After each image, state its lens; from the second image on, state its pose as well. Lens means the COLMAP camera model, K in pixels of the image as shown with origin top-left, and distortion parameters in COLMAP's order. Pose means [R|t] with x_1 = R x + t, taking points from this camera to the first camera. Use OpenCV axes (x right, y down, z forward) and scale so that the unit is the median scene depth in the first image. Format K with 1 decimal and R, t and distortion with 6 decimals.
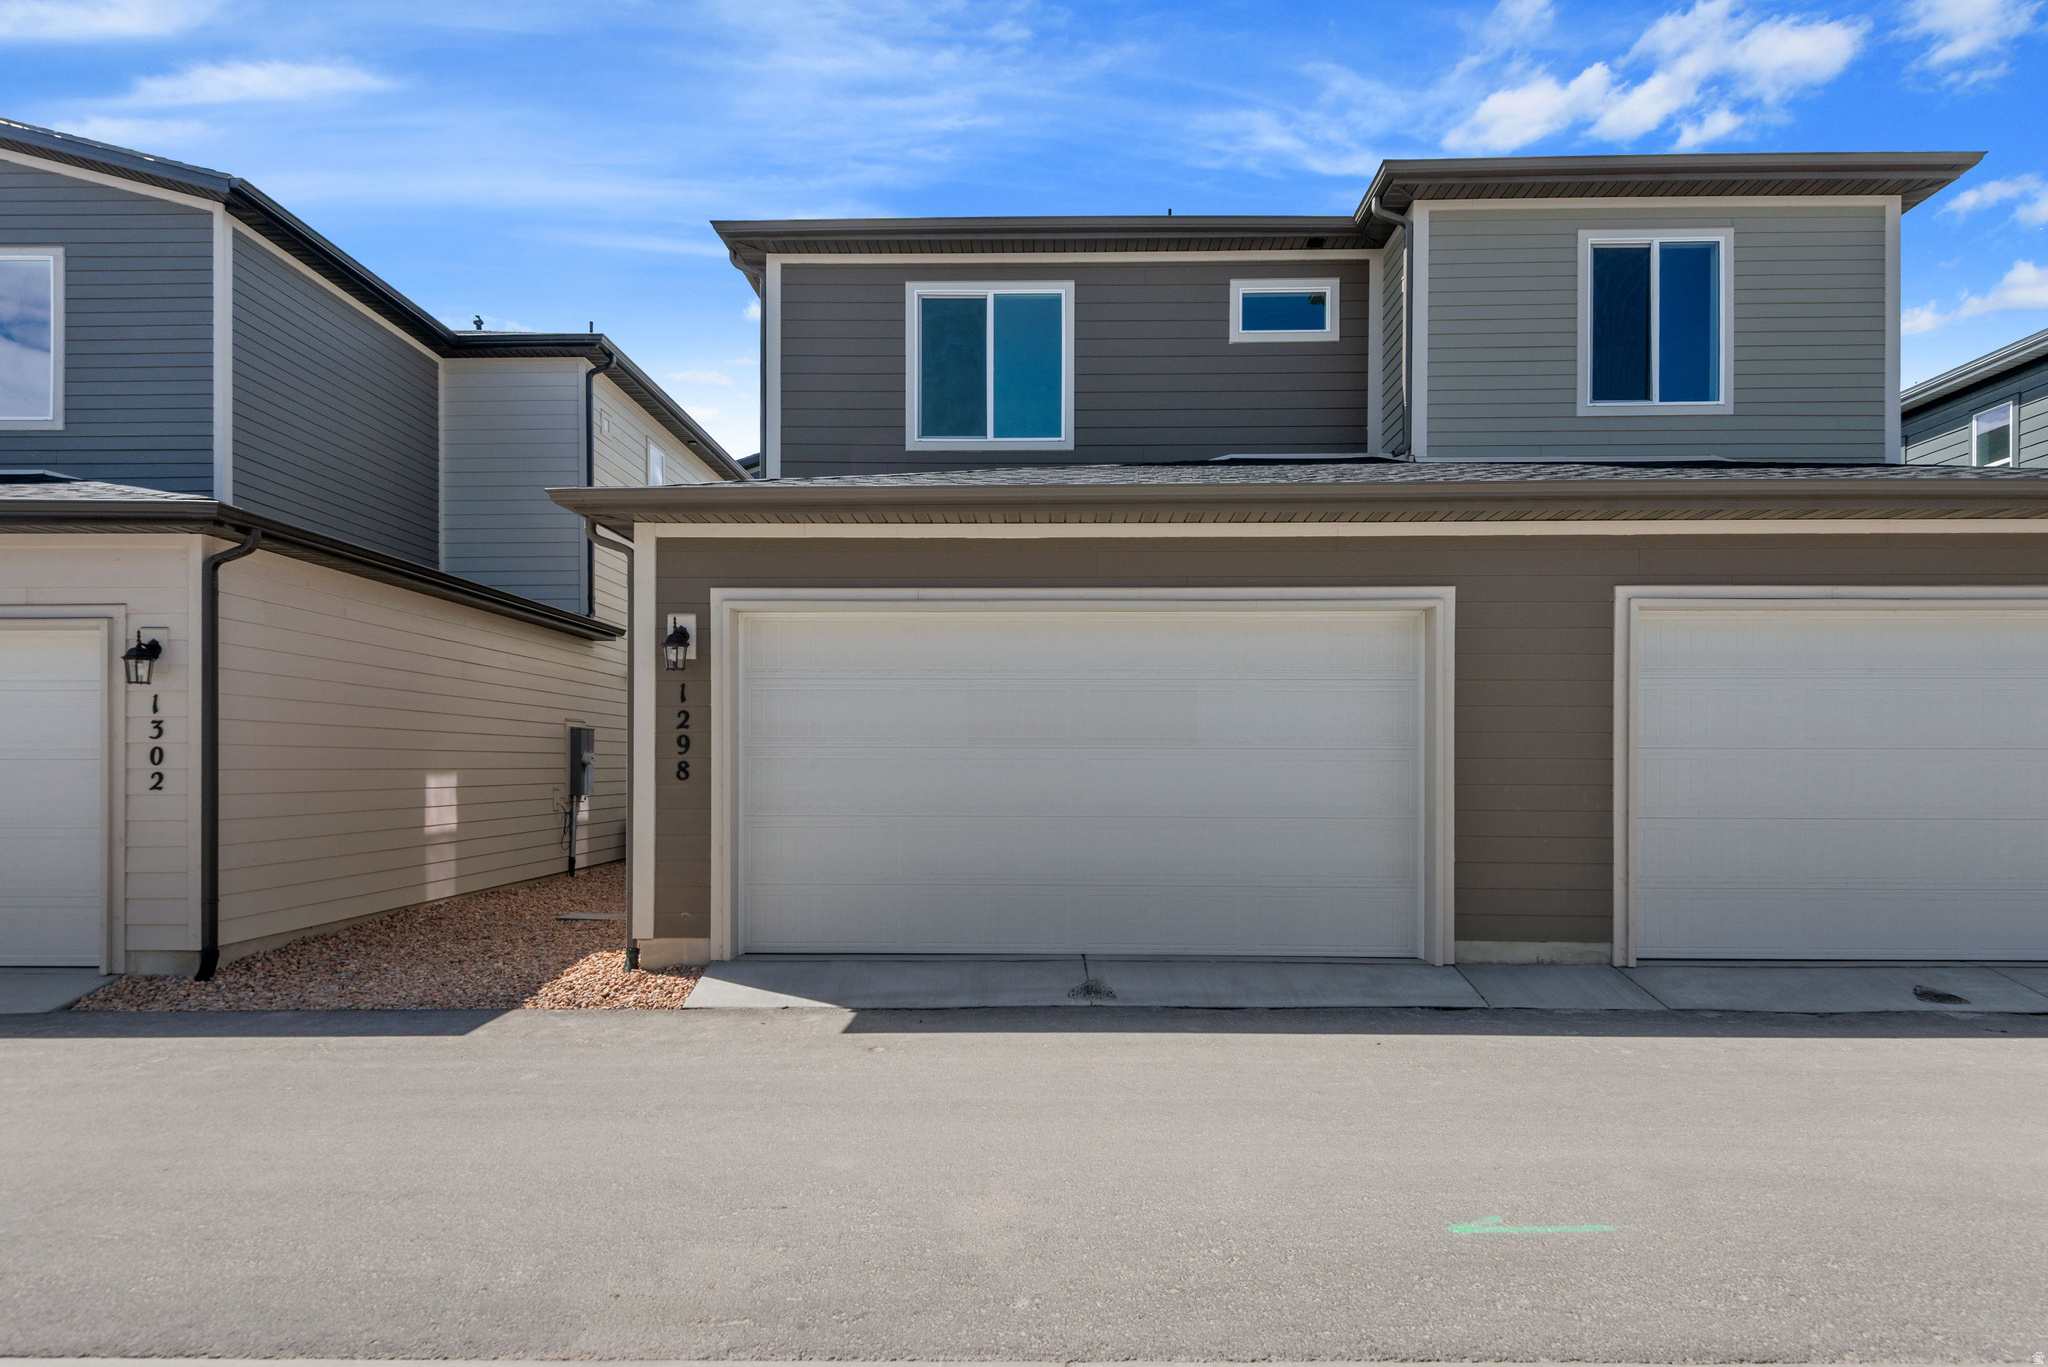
lens RADIAL K [[1076.5, 0, 1030.6], [0, 1076.5, 764.7], [0, 0, 1]] dist [0.043989, -0.034896]
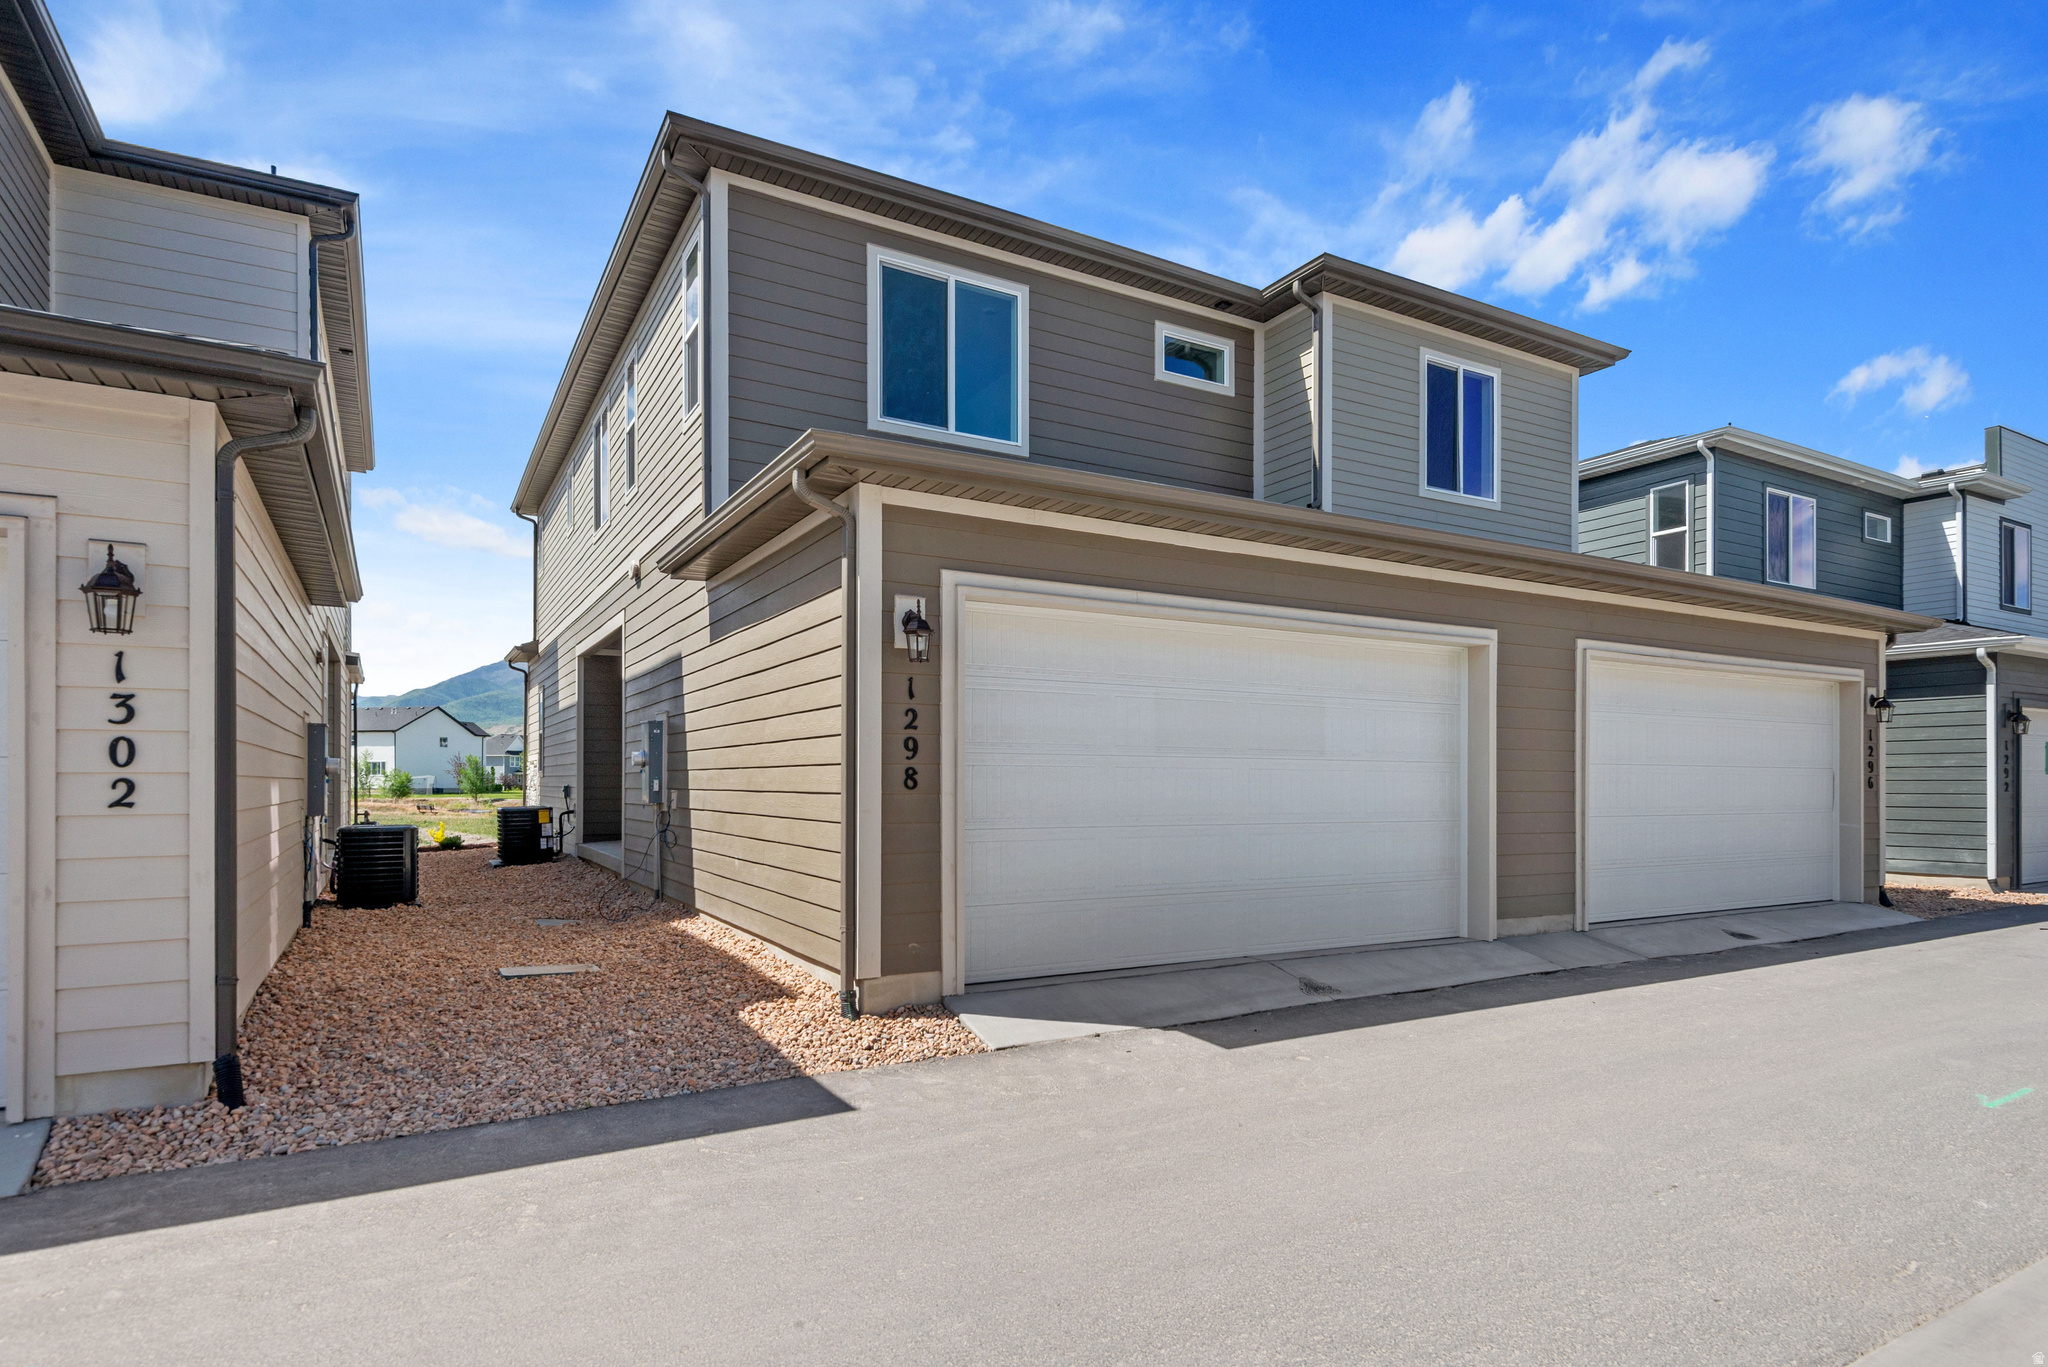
lens RADIAL K [[1086.6, 0, 1029.6], [0, 1086.6, 778.0], [0, 0, 1]] dist [0.045474, -0.036038]
pose [[0.857786, 0.003120, 0.513997, -0.682249], [-0.001839, 0.999994, -0.003001, 0.007416], [-0.514003, 0.001629, 0.857787, 0.208889]]
